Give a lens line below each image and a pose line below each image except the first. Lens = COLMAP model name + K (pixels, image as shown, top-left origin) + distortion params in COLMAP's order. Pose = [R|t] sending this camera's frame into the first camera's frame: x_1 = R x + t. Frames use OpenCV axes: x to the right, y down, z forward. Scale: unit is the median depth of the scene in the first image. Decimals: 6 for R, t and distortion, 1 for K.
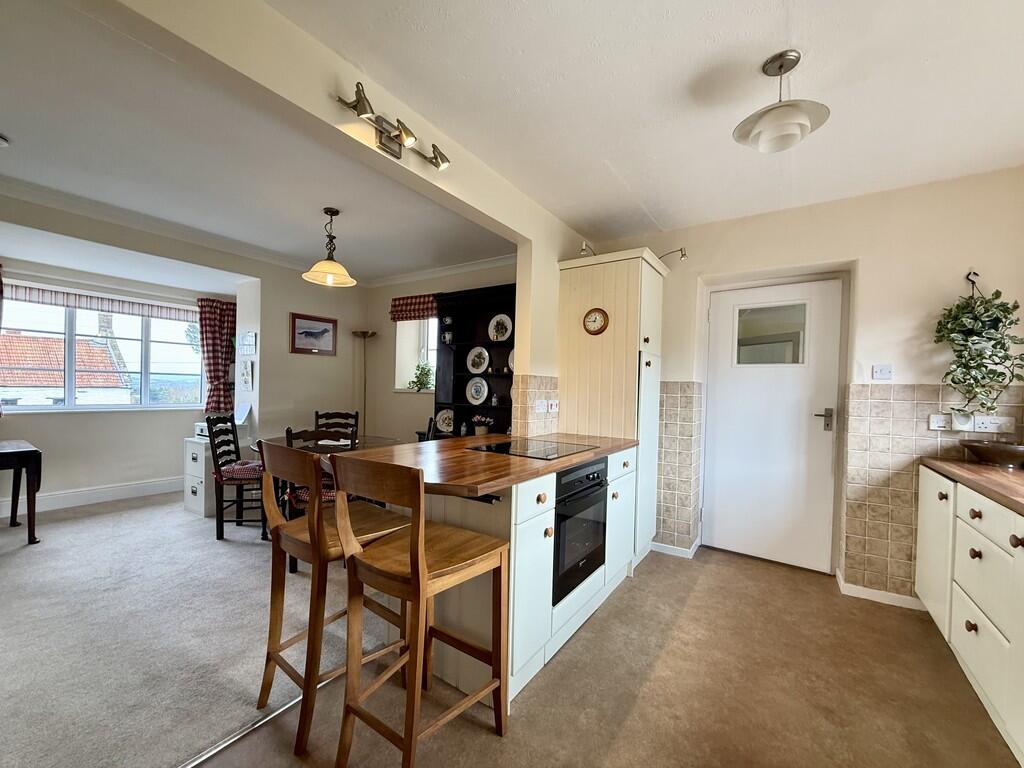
lens RADIAL K [[411.6, 0, 514.6], [0, 411.6, 393.3], [0, 0, 1]] dist [-0.002870, -0.000215]
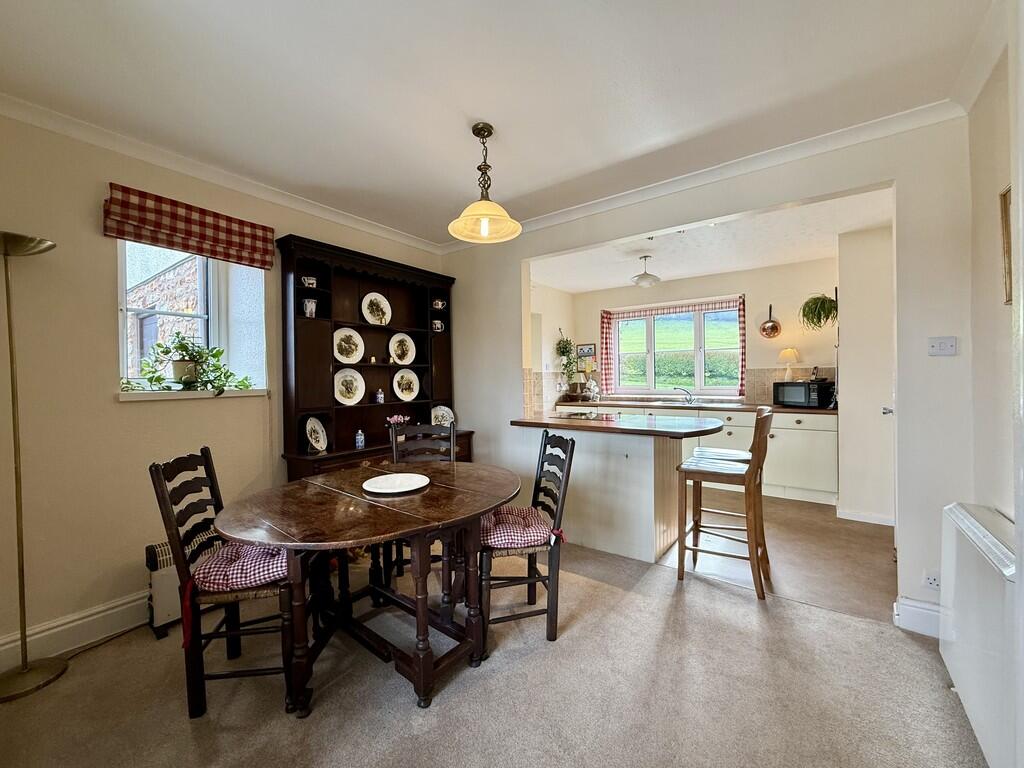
lens RADIAL K [[411.6, 0, 515.4], [0, 411.6, 379.1], [0, 0, 1]] dist [-0.002870, -0.000215]
pose [[0.042445, -0.031434, 0.998604, -1.191976], [0.023207, 0.999266, 0.030469, -0.050940], [-0.998829, 0.021881, 0.043144, 0.955967]]
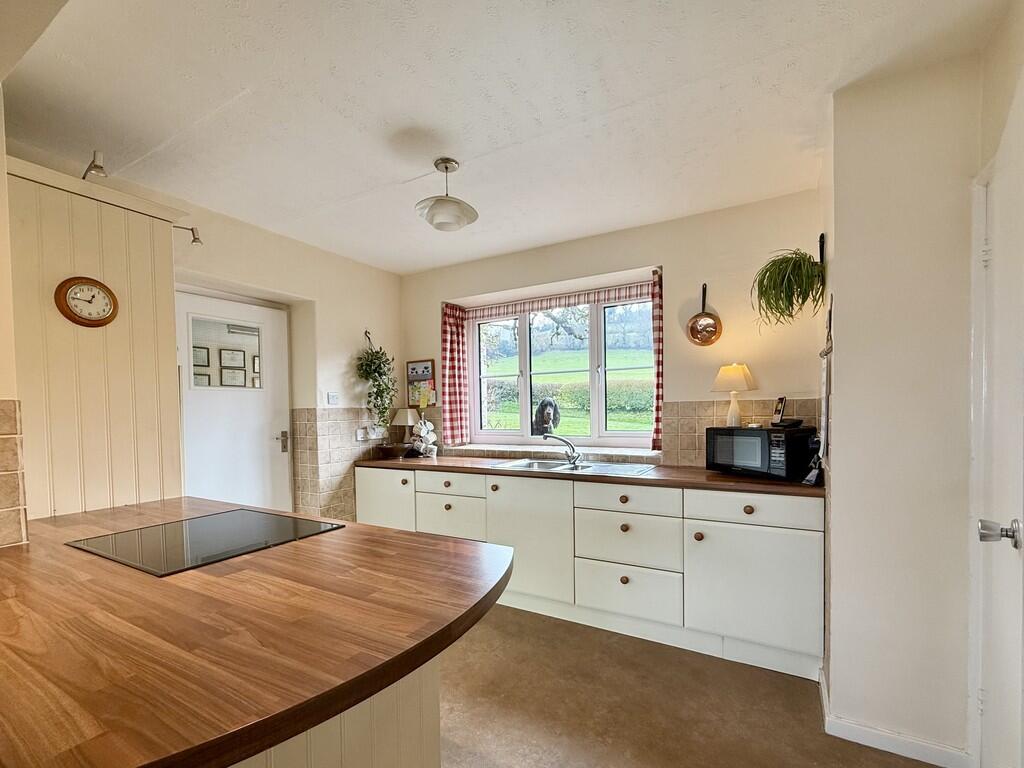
lens RADIAL K [[451.8, 0, 520.9], [0, 451.8, 420.2], [0, 0, 1]] dist [-0.000322, -0.000054]
pose [[-0.077570, -0.046944, 0.995881, -0.452205], [0.022794, 0.998546, 0.048845, -0.034888], [-0.996726, 0.026489, -0.076387, 0.476930]]
